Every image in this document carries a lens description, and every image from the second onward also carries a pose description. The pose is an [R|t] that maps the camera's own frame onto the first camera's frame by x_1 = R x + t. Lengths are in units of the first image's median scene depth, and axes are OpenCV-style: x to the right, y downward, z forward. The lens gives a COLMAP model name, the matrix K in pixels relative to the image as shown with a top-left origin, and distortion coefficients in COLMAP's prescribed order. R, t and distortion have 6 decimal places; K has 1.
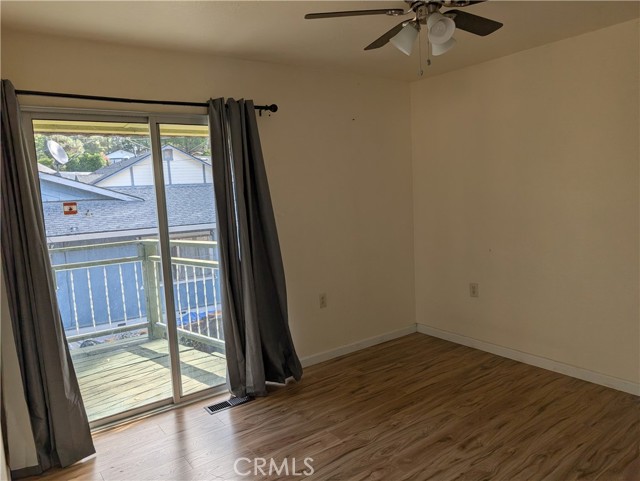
lens RADIAL K [[461.7, 0, 321.6], [0, 461.7, 239.7], [0, 0, 1]] dist [0.018140, -0.016309]
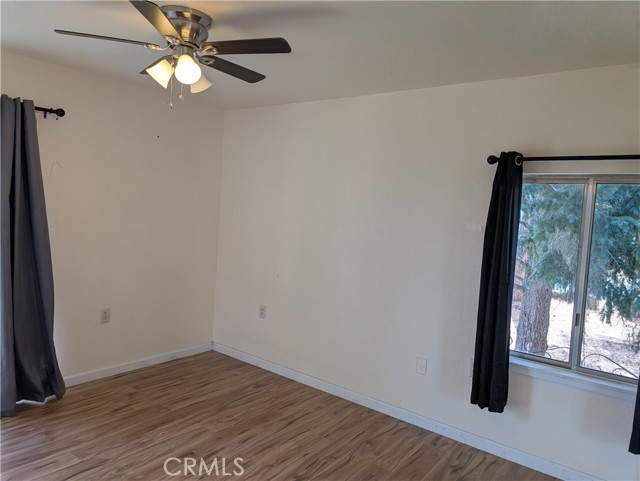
lens RADIAL K [[461.7, 0, 320.4], [0, 461.7, 242.2], [0, 0, 1]] dist [0.018140, -0.016309]
pose [[0.955765, 0.088857, 0.280387, 0.176205], [-0.080561, 0.995906, -0.041001, -0.021756], [-0.282883, 0.016599, 0.959011, -0.076043]]
